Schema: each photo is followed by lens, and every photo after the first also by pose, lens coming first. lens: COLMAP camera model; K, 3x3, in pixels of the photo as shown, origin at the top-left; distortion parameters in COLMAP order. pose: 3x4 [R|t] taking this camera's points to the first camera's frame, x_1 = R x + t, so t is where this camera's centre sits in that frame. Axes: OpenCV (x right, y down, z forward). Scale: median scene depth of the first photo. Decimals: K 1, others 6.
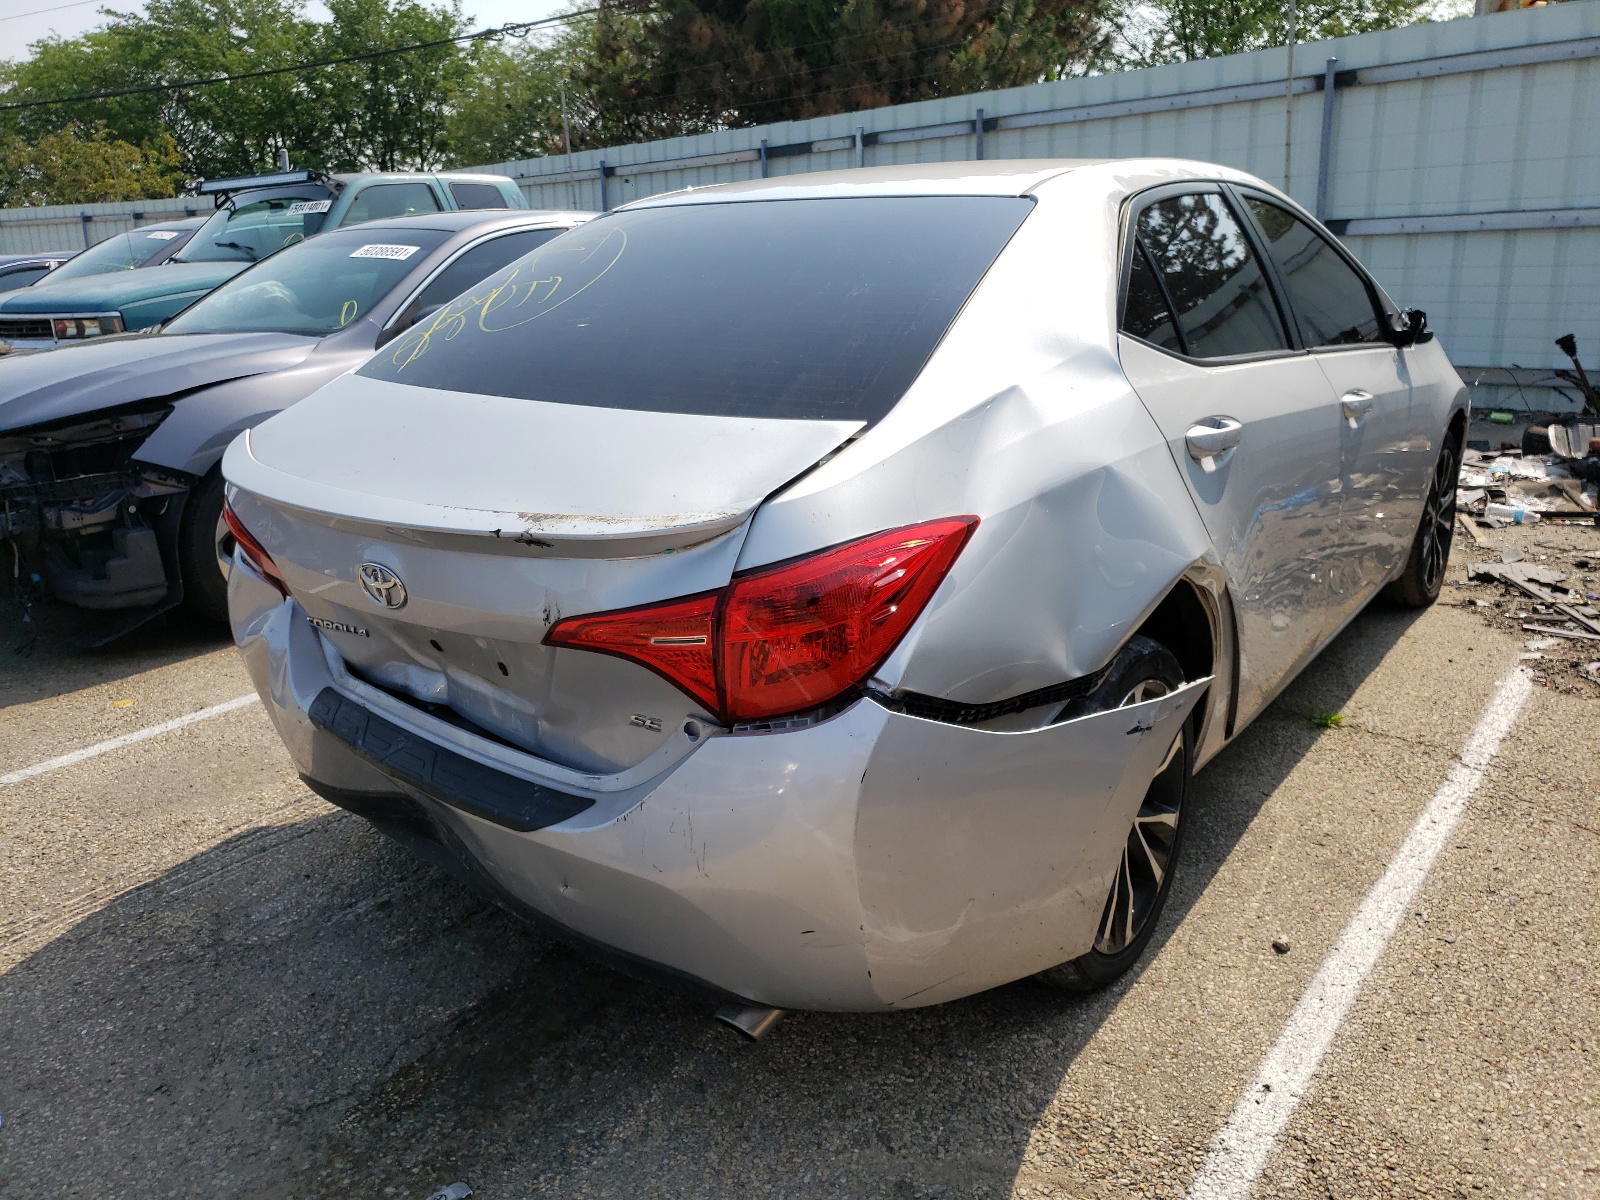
lens RADIAL K [[1202.3, 0, 800.0], [0, 1202.3, 600.0], [0, 0, 1]] dist [0.001956, 0.016695]
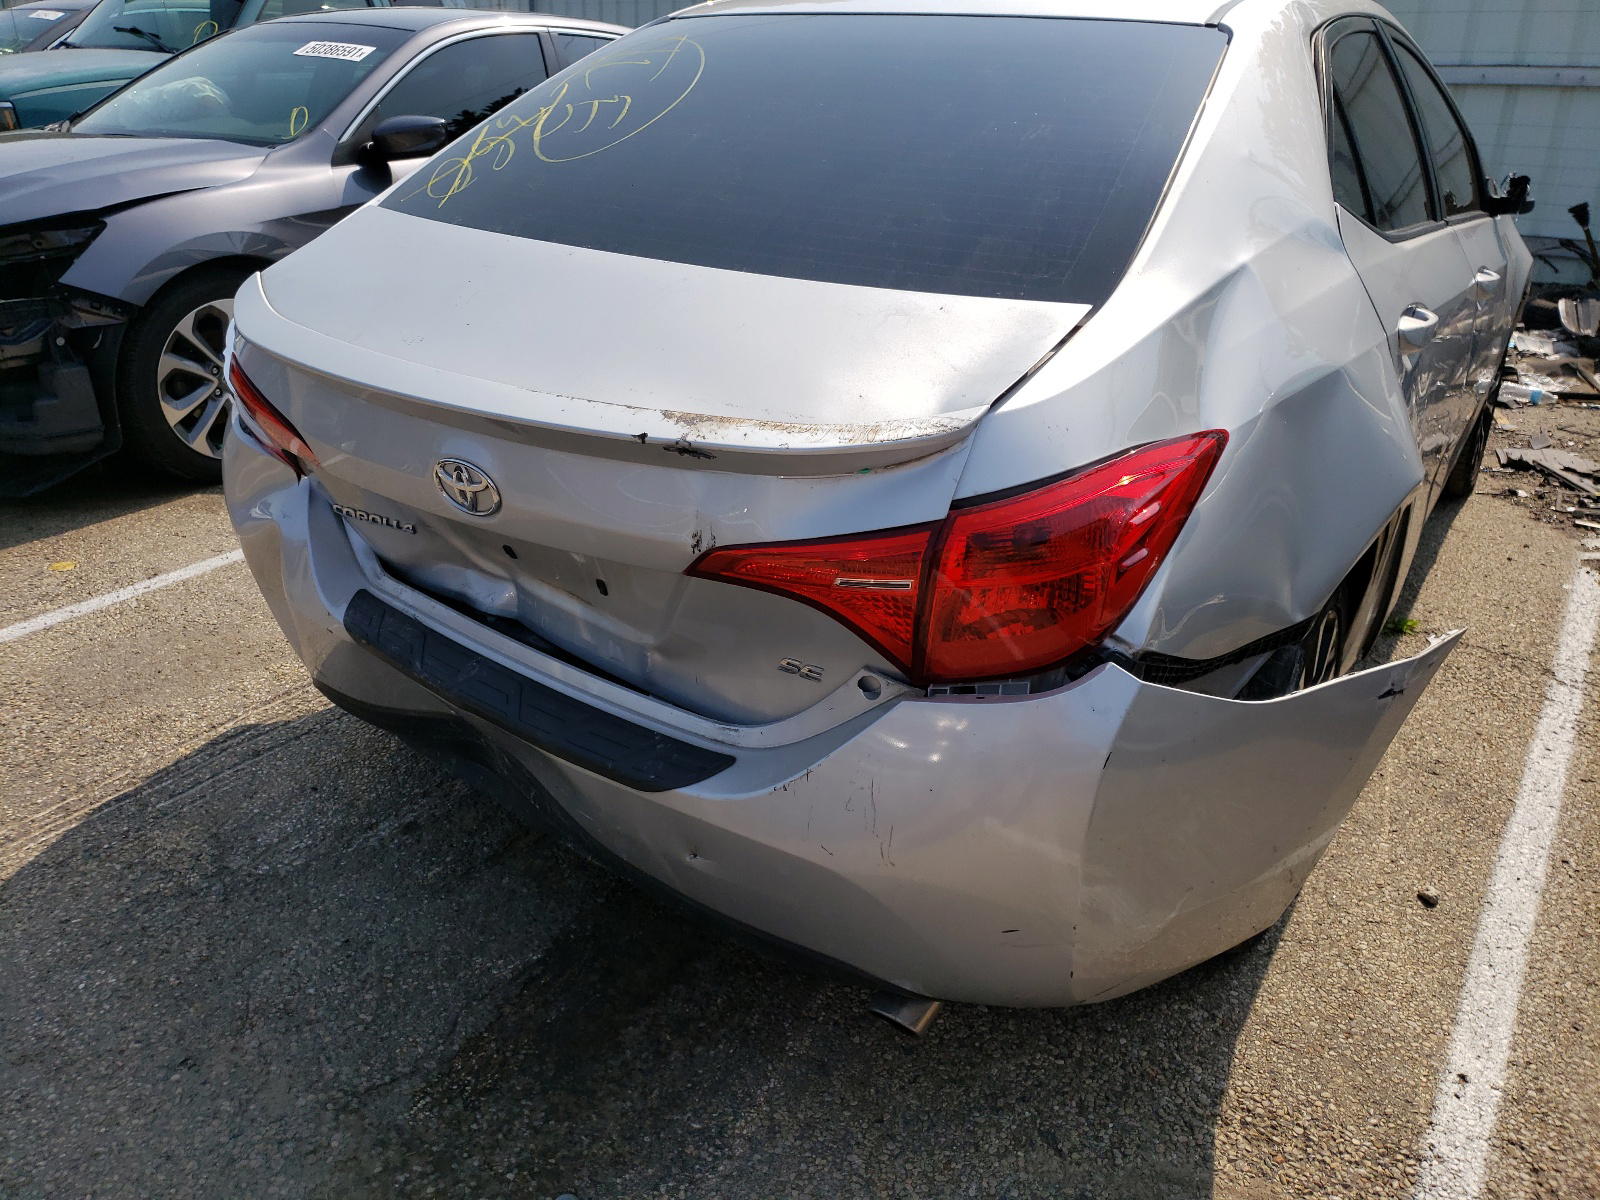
lens RADIAL K [[1225.5, 0, 800.5], [0, 1225.5, 577.2], [0, 0, 1]] dist [0.009174, 0.001396]
pose [[0.997859, 0.026407, 0.059830, -0.143662], [-0.032742, 0.993664, 0.107518, -0.040341], [-0.056612, -0.109247, 0.992401, 0.137007]]
